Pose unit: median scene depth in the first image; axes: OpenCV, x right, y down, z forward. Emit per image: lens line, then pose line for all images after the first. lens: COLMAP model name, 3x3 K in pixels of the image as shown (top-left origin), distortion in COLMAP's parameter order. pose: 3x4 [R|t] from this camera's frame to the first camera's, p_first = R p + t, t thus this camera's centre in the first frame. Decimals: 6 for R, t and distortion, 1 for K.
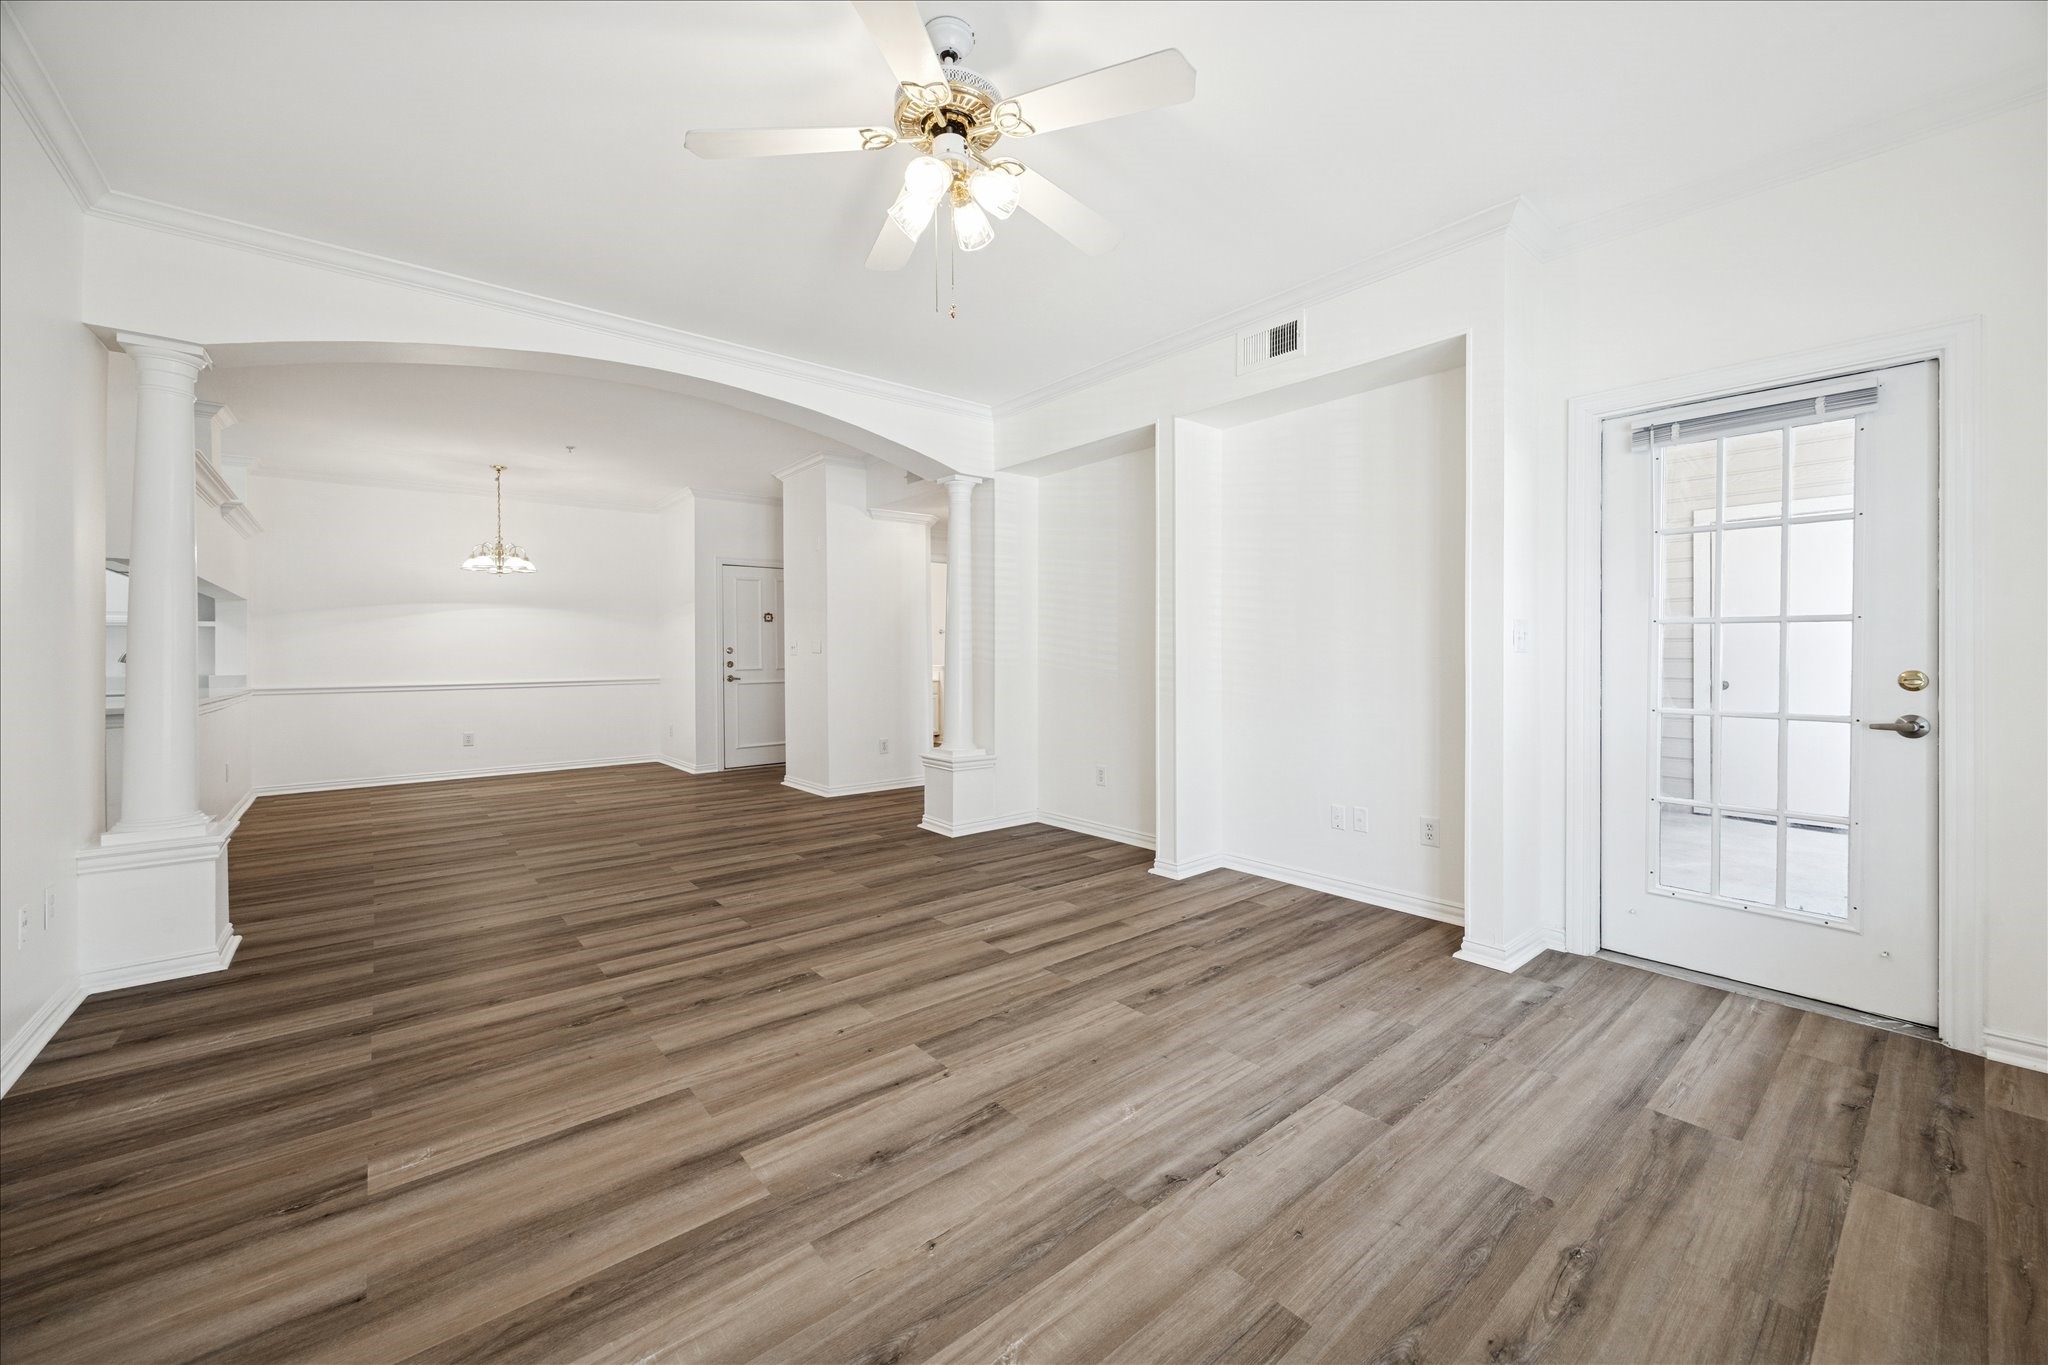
lens RADIAL K [[785.7, 0, 1032.8], [0, 785.7, 665.4], [0, 0, 1]] dist [-0.002687, 0.000562]
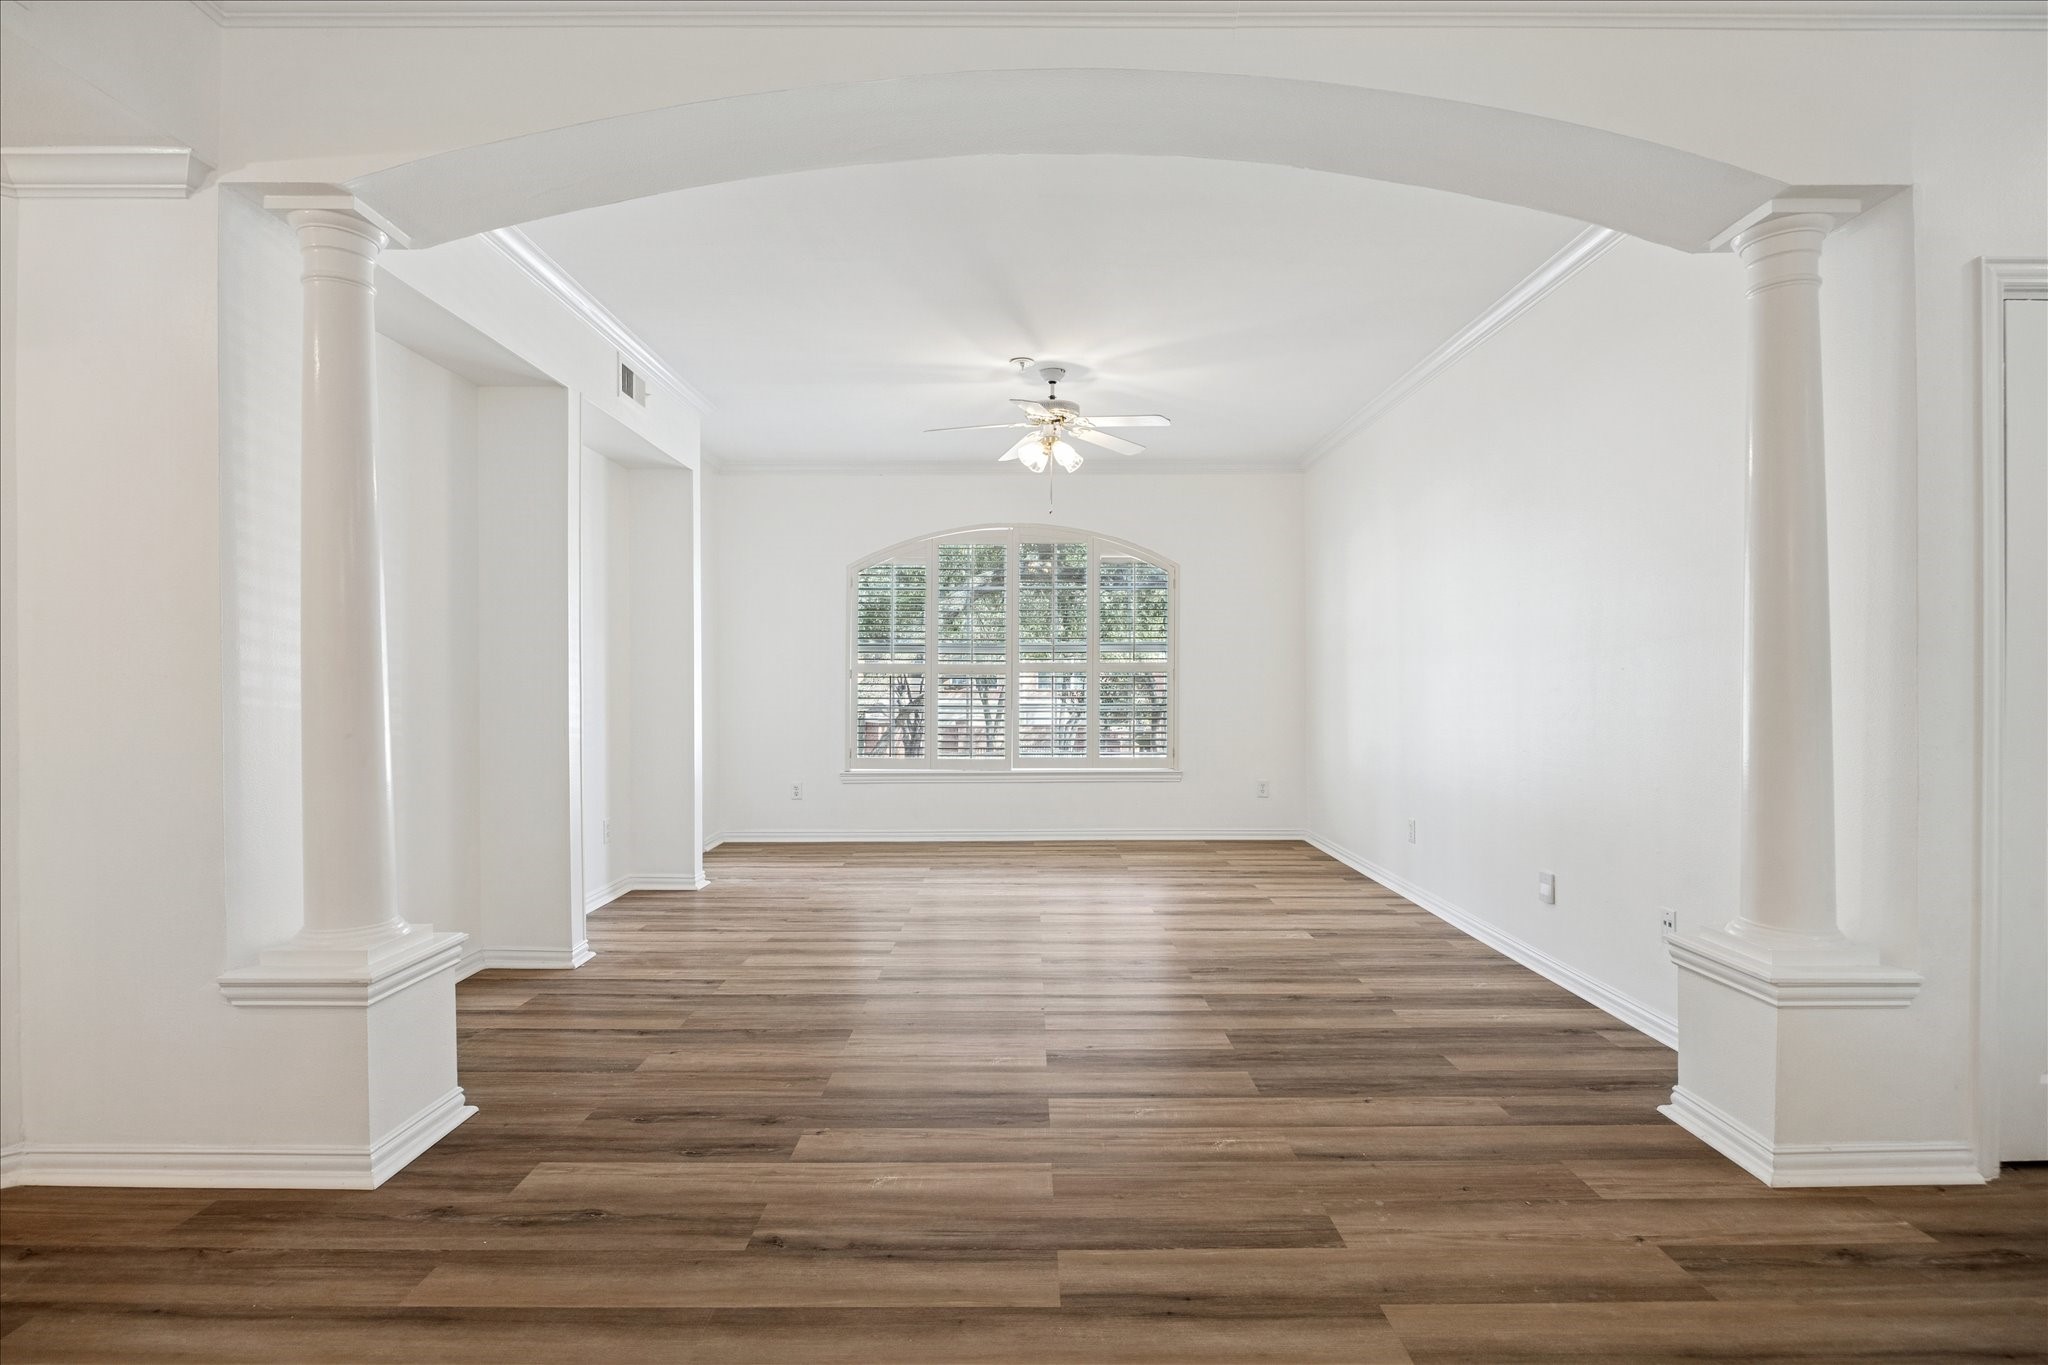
lens RADIAL K [[988.6, 0, 1027.0], [0, 988.6, 683.2], [0, 0, 1]] dist [-0.017731, 0.000647]
pose [[-0.766681, 0.005058, 0.642008, -1.227886], [0.014107, 0.999860, 0.008969, -0.030054], [-0.641873, 0.015933, -0.766646, 2.184092]]
